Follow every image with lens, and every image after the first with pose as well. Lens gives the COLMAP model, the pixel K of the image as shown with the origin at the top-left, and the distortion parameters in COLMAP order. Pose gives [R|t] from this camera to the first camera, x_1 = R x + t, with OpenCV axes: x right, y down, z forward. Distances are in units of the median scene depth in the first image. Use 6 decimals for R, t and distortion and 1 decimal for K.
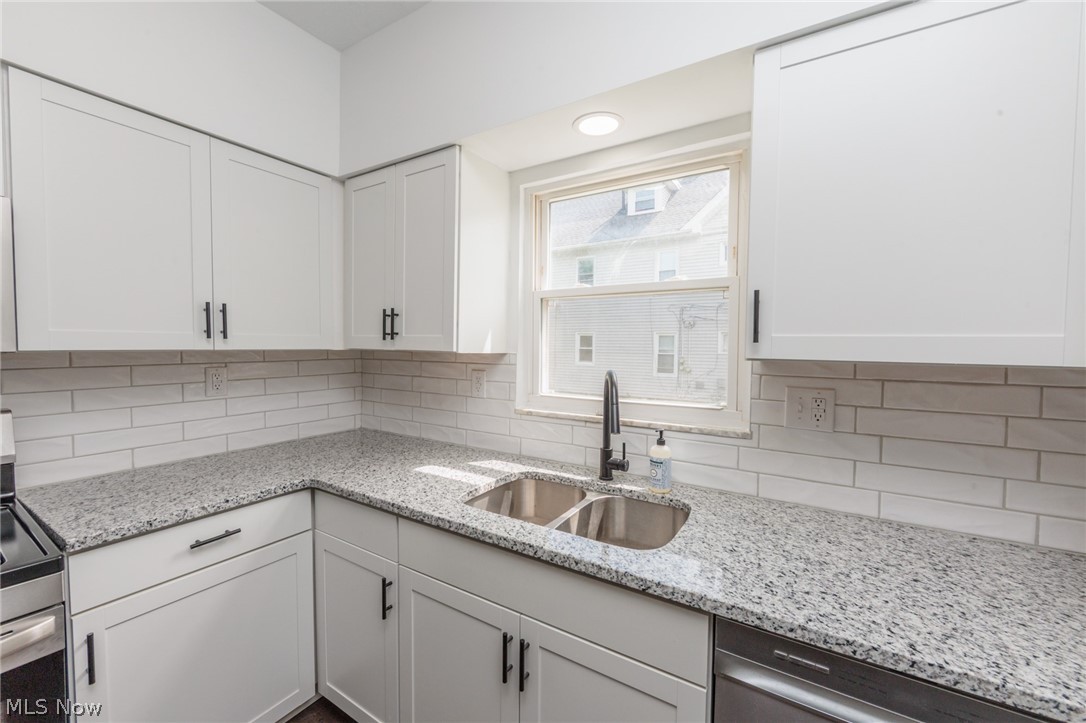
lens RADIAL K [[426.9, 0, 552.7], [0, 426.9, 360.9], [0, 0, 1]] dist [-0.002389, -0.001154]
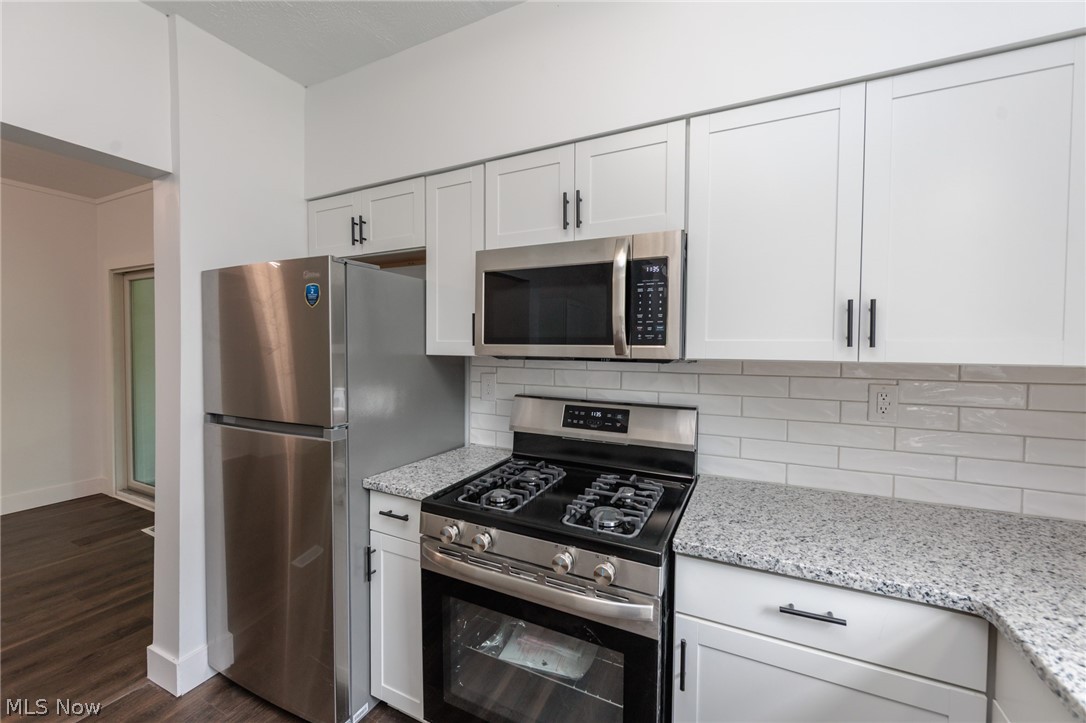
lens RADIAL K [[426.9, 0, 548.5], [0, 426.9, 363.3], [0, 0, 1]] dist [-0.002389, -0.001154]
pose [[0.099826, 0.020717, -0.994789, -0.100820], [-0.054406, 0.998401, 0.015333, -0.005462], [0.993516, 0.052592, 0.100793, 0.405705]]
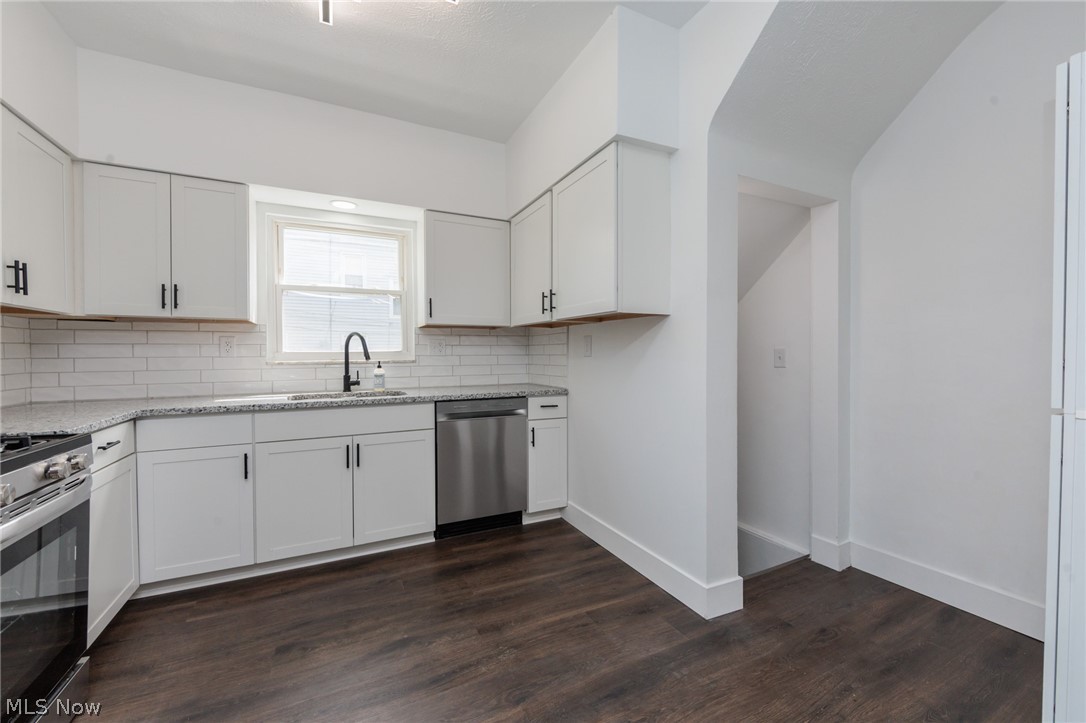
lens RADIAL K [[426.9, 0, 546.0], [0, 426.9, 362.7], [0, 0, 1]] dist [-0.002389, -0.001154]
pose [[0.525782, -0.031554, 0.850034, -1.075907], [0.047724, 0.998832, 0.007558, 0.193079], [-0.849280, 0.036593, 0.526673, -0.773585]]
